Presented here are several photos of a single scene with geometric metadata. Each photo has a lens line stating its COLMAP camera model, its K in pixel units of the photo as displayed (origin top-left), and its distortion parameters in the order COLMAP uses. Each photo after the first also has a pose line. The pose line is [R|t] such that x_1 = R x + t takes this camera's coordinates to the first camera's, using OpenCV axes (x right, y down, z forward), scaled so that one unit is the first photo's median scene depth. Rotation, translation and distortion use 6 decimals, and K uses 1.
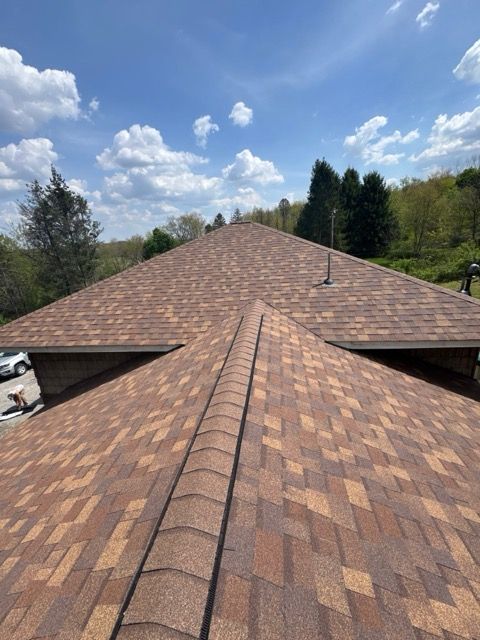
lens RADIAL K [[253.7, 0, 240.0], [0, 253.7, 320.0], [0, 0, 1]] dist [-0.002219, -0.000089]
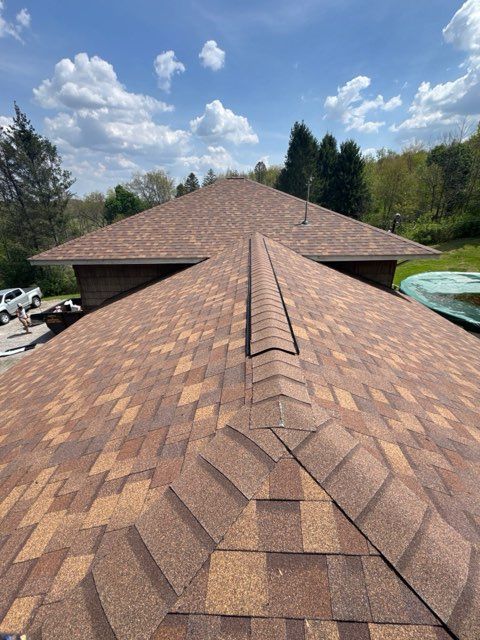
lens RADIAL K [[265.4, 0, 240.0], [0, 265.4, 320.0], [0, 0, 1]] dist [-0.000955, -0.000688]
pose [[0.993202, 0.010306, 0.115942, -0.037696], [-0.021585, 0.995104, 0.096451, 0.052777], [-0.114381, -0.098298, 0.988562, -0.100137]]
